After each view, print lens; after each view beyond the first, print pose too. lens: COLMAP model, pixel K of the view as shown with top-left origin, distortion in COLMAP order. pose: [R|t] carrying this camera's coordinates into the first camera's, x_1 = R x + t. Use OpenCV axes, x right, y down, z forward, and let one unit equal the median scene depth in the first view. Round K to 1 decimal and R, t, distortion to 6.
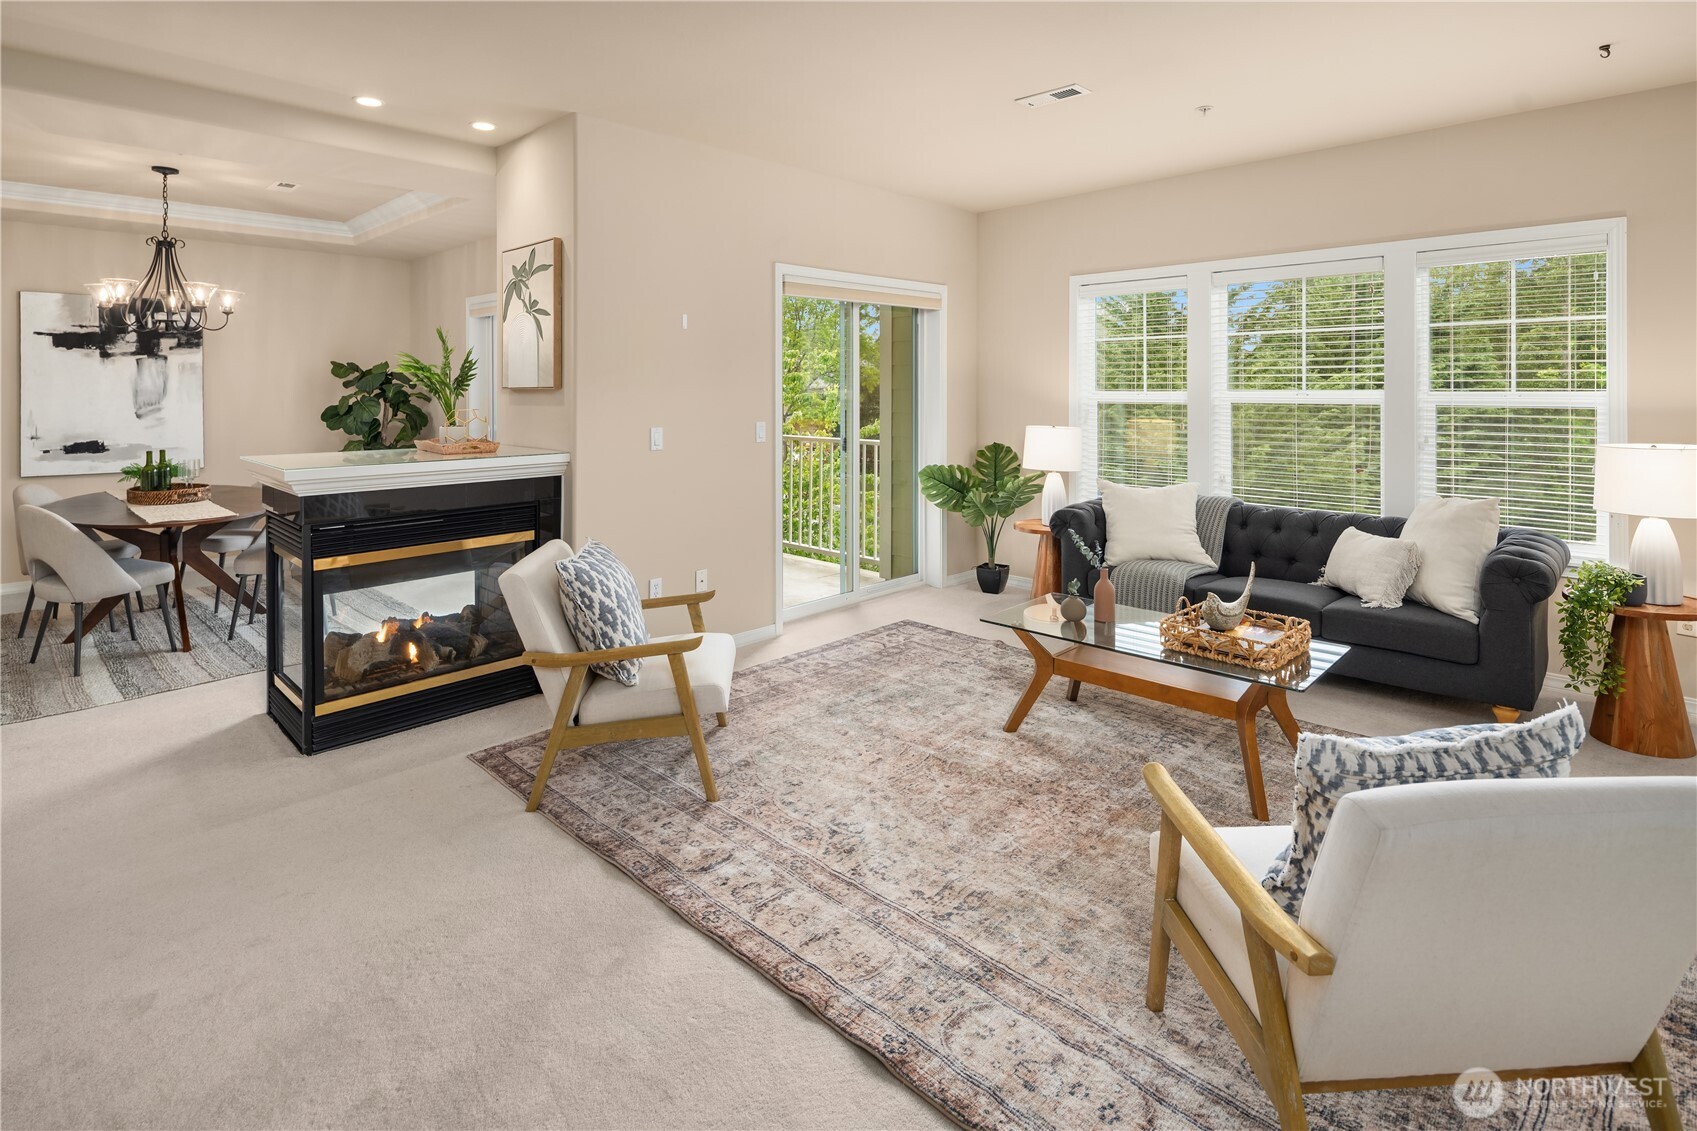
lens RADIAL K [[852.8, 0, 841.2], [0, 852.8, 393.1], [0, 0, 1]] dist [-0.002299, -0.001145]
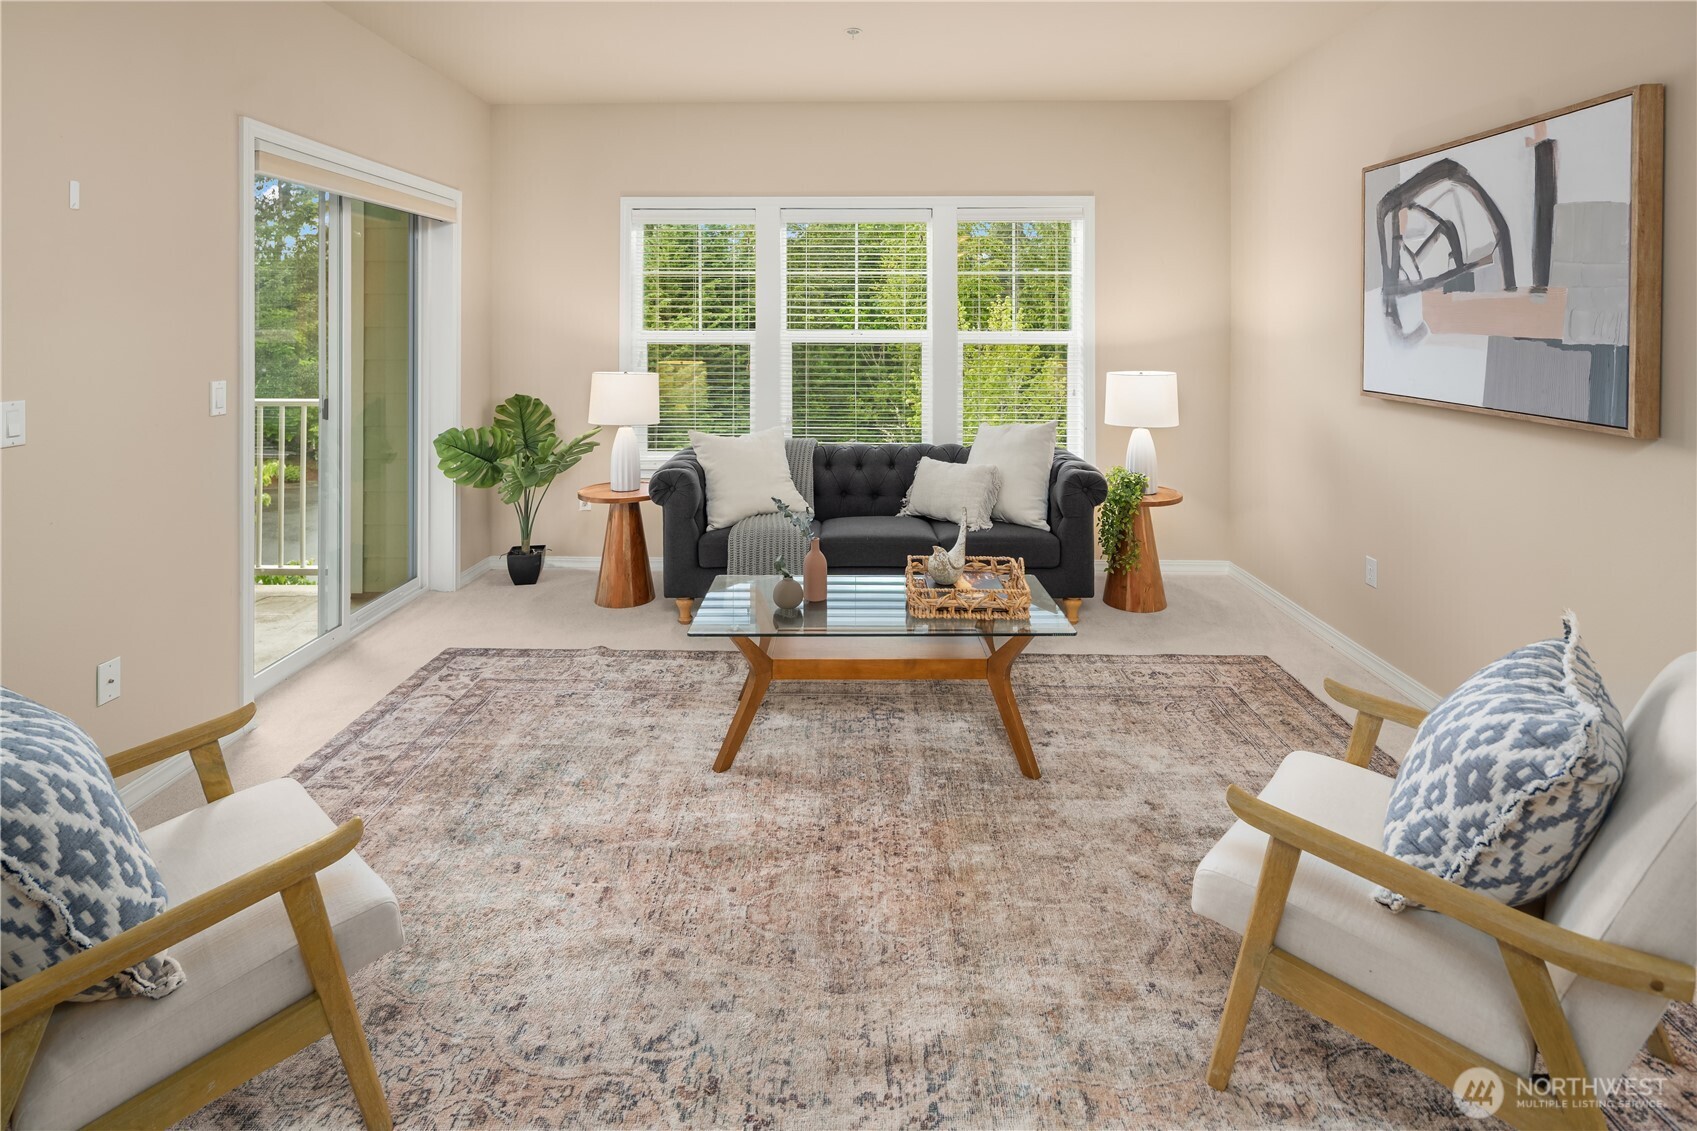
lens RADIAL K [[840.3, 0, 849.5], [0, 840.3, 324.7], [0, 0, 1]] dist [0.002130, -0.000156]
pose [[0.719372, 0.004717, 0.694609, -0.215482], [0.001145, 0.999968, -0.007976, -0.001538], [-0.694624, 0.006533, 0.719344, 0.313565]]
